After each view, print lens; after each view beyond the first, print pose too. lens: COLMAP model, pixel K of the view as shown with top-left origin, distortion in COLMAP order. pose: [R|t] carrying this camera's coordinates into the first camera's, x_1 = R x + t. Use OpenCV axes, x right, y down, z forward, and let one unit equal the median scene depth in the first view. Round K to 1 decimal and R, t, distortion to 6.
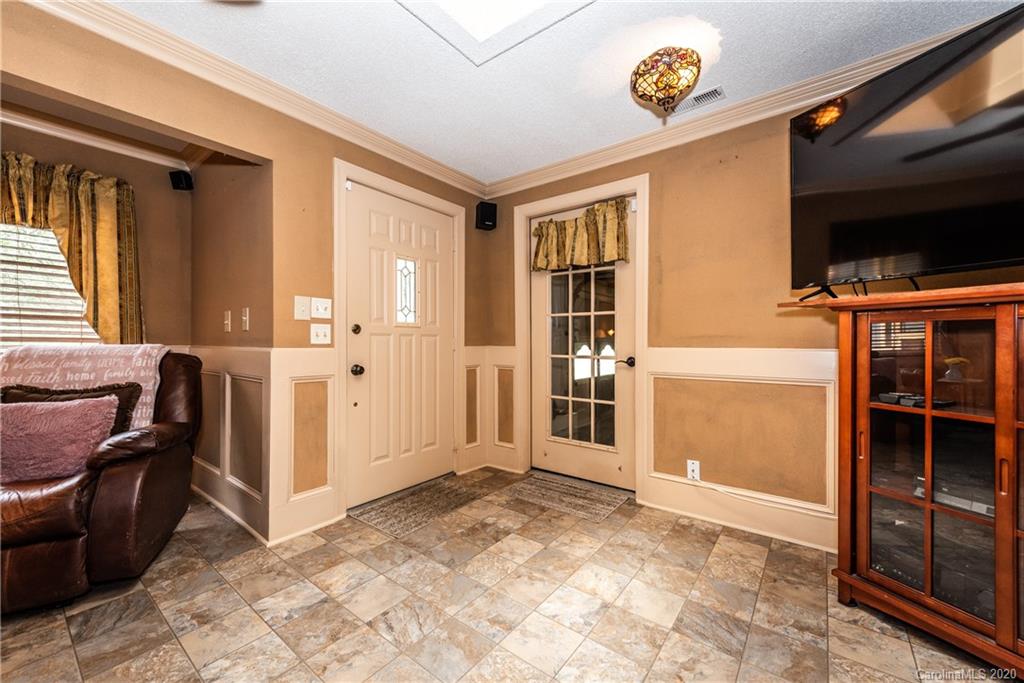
lens RADIAL K [[400.1, 0, 515.6], [0, 400.1, 342.9], [0, 0, 1]] dist [0.002591, 0.000207]
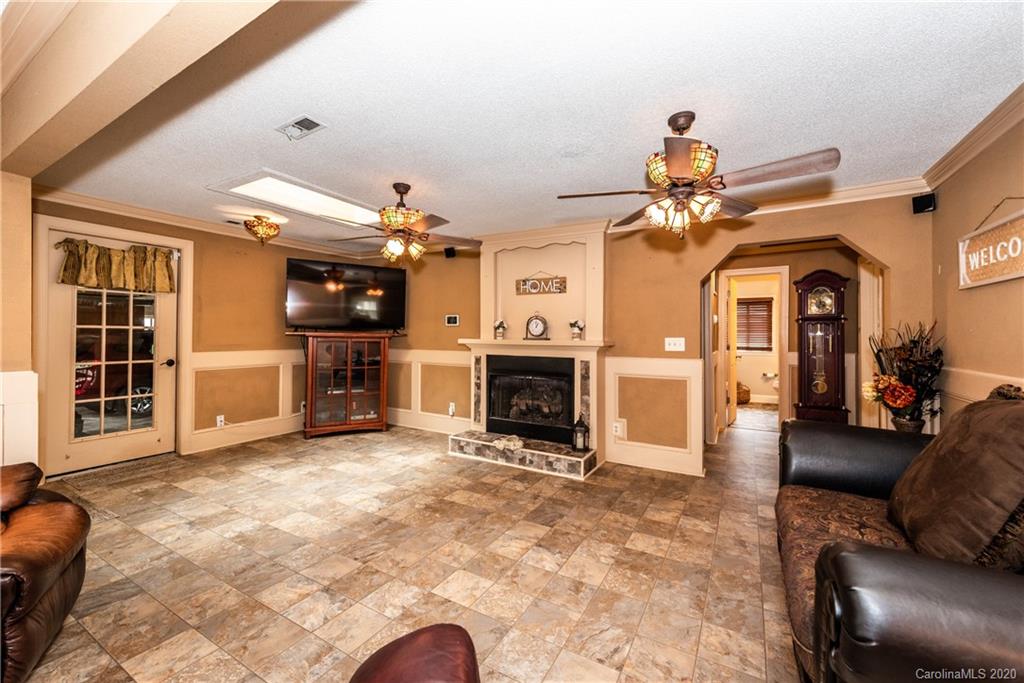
lens RADIAL K [[400.1, 0, 515.6], [0, 400.1, 342.9], [0, 0, 1]] dist [0.002591, 0.000207]
pose [[-0.159393, -0.014933, 0.987102, -1.485122], [0.004396, 0.999865, 0.015836, -0.045971], [-0.987205, 0.006863, -0.159306, 0.002820]]
